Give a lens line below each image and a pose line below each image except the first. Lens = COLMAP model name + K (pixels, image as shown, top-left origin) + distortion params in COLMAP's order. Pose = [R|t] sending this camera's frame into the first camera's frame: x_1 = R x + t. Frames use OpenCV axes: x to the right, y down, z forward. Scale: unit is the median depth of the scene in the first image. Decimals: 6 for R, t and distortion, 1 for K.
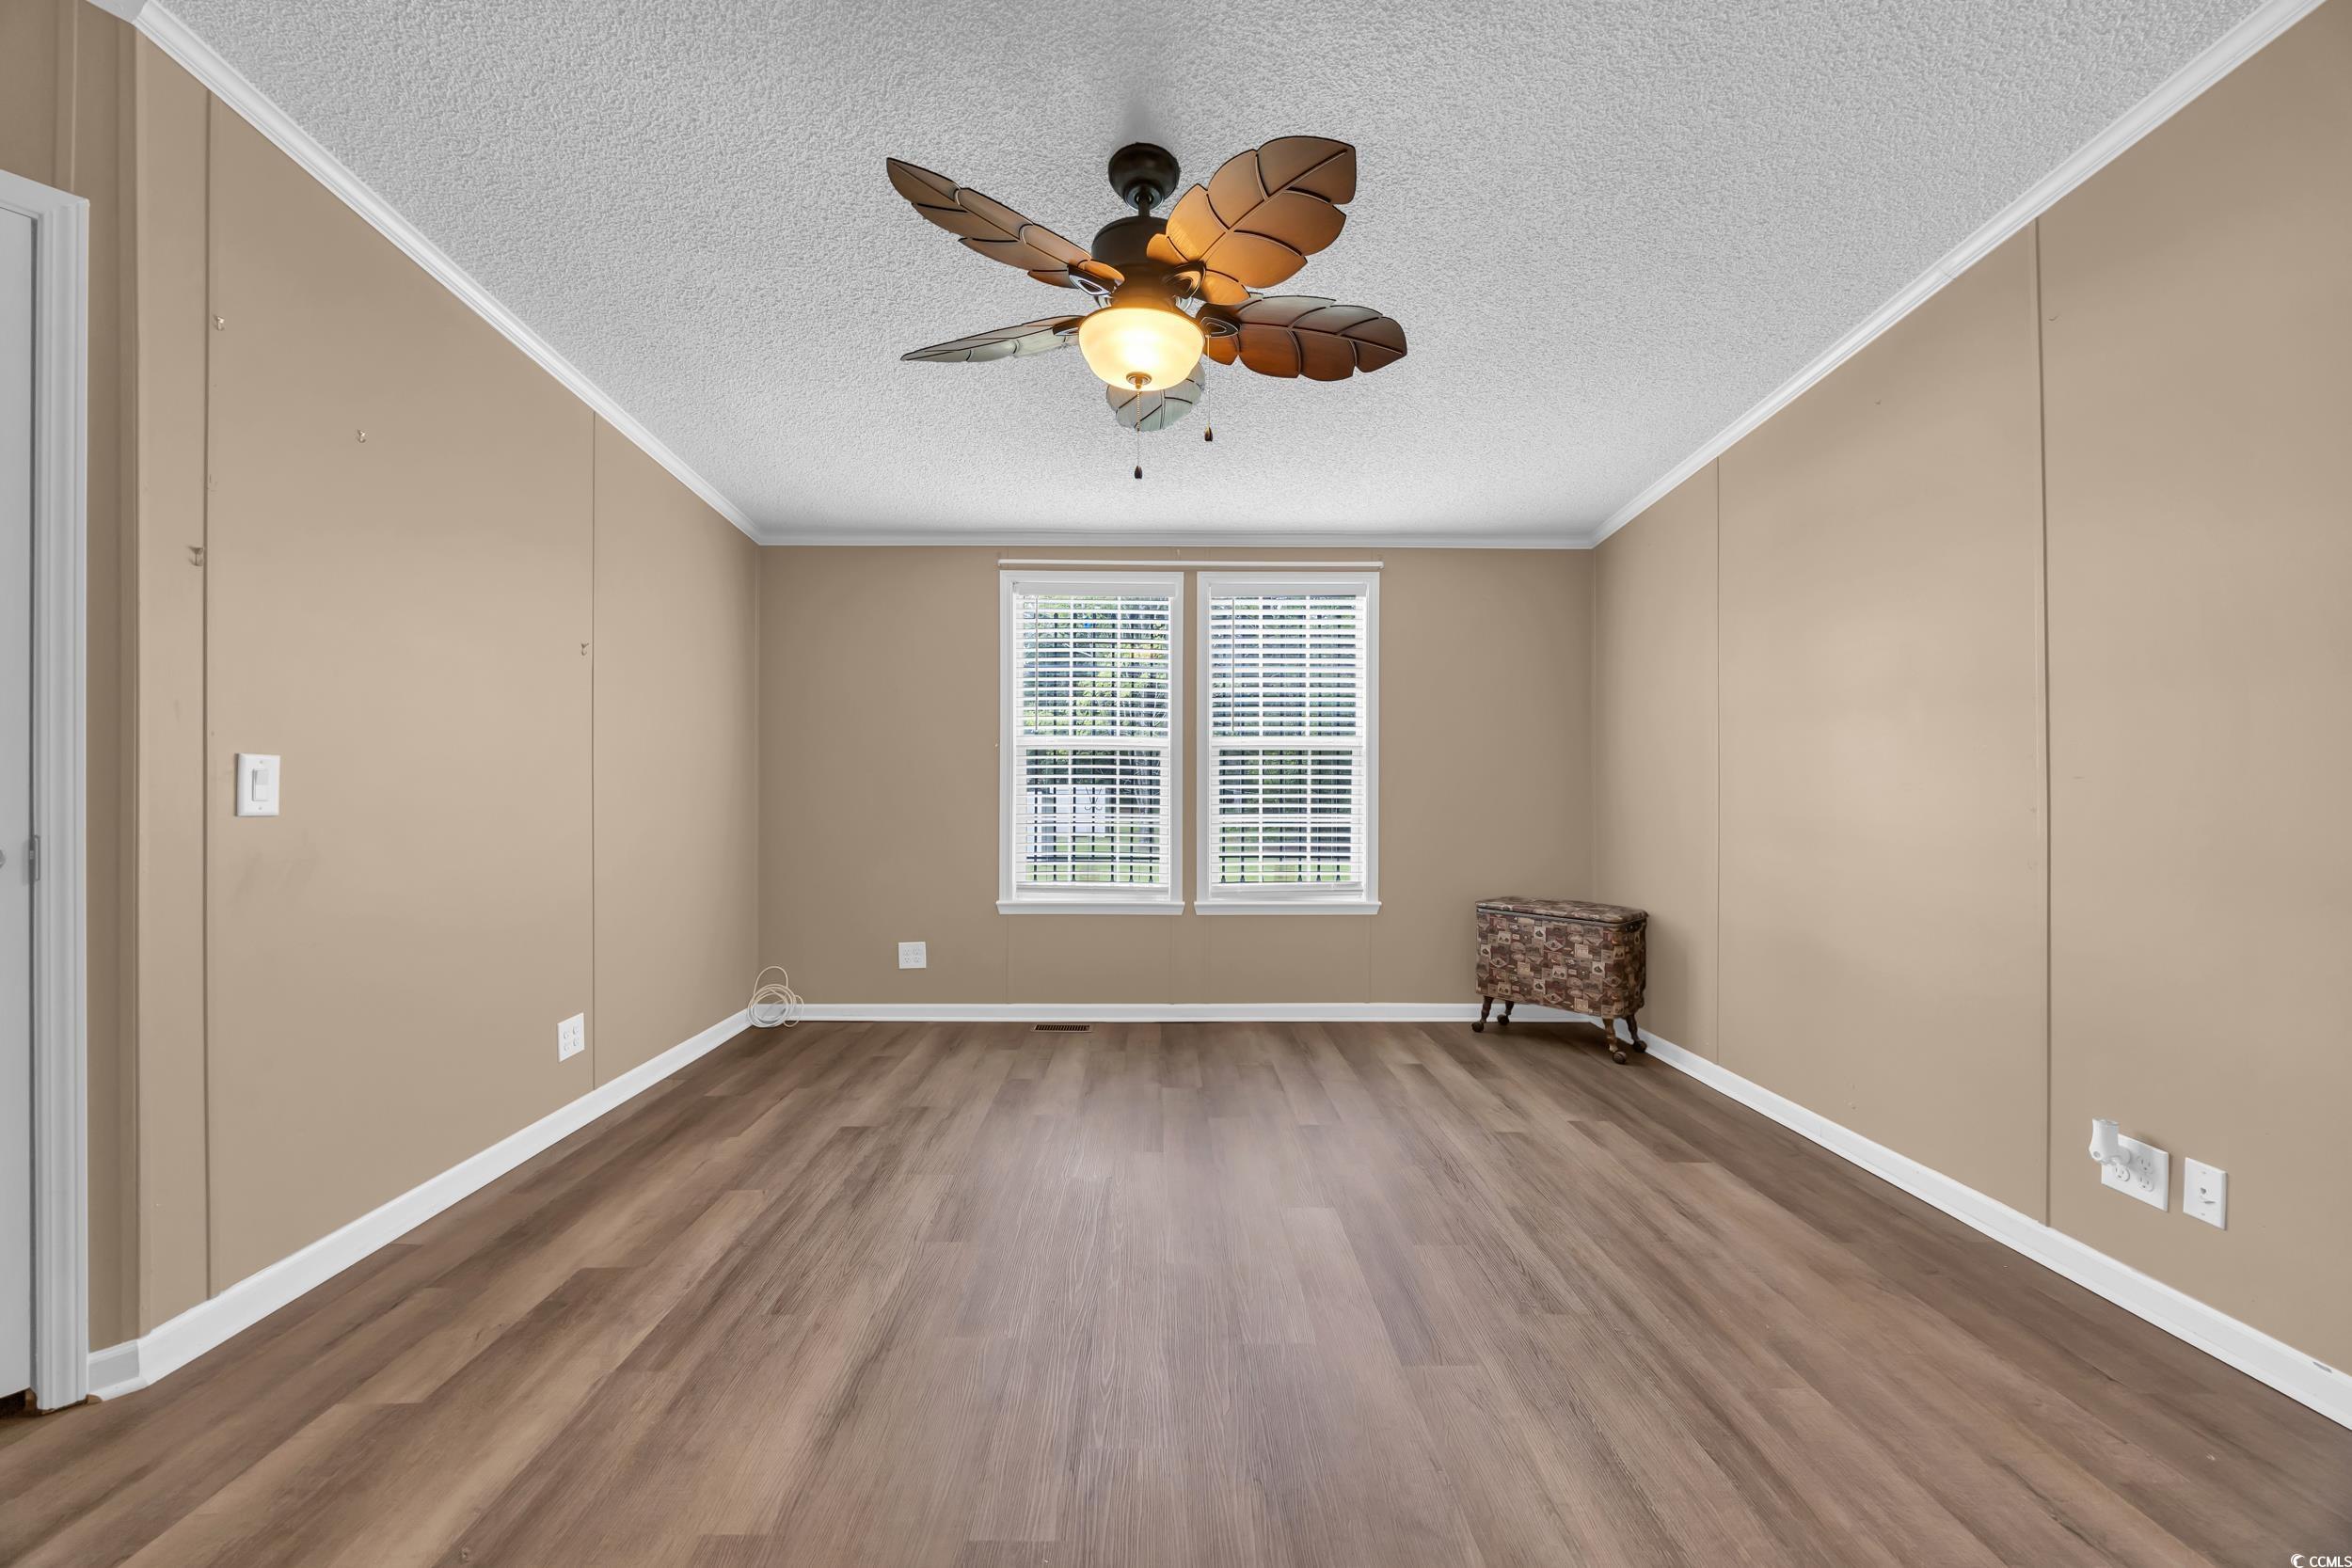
lens RADIAL K [[889.3, 0, 1173.1], [0, 889.3, 777.7], [0, 0, 1]] dist [-0.000348, 0.000255]
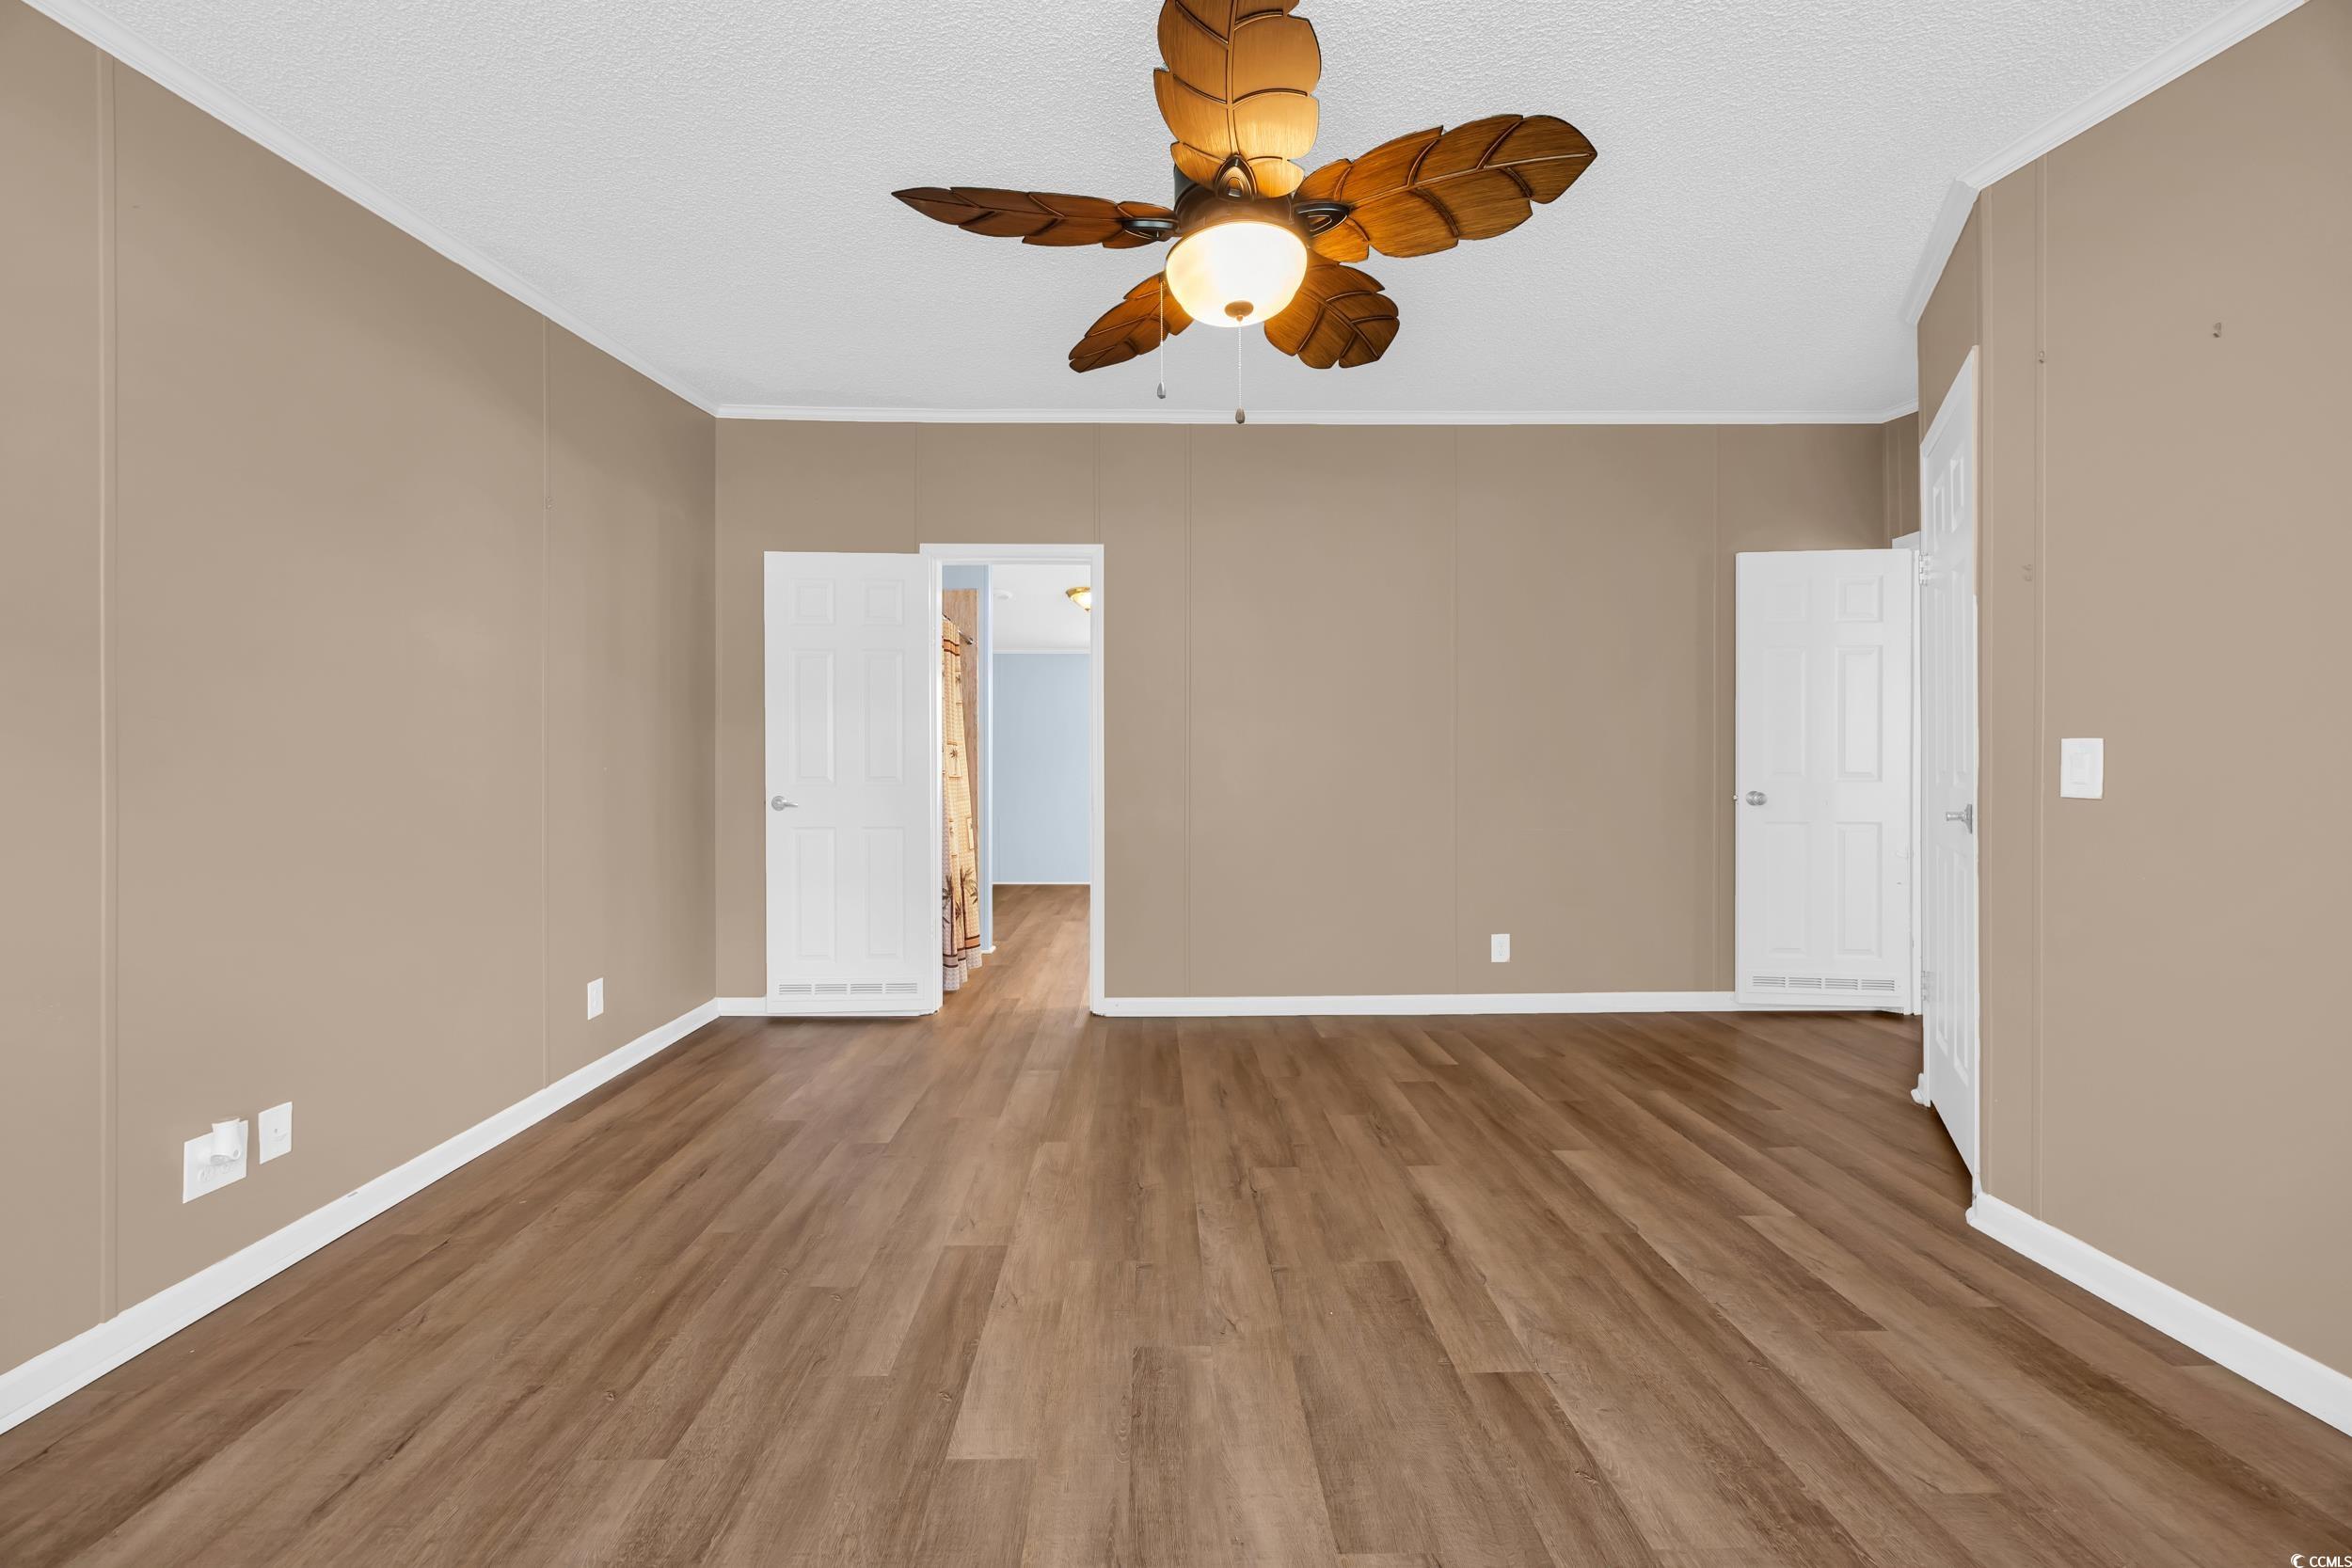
lens RADIAL K [[889.3, 0, 1173.1], [0, 889.3, 777.7], [0, 0, 1]] dist [-0.000348, 0.000255]
pose [[-0.999970, -0.001672, -0.007585, 0.045661], [-0.001659, 0.999997, -0.001707, 0.023409], [0.007587, -0.001694, -0.999970, 2.413312]]
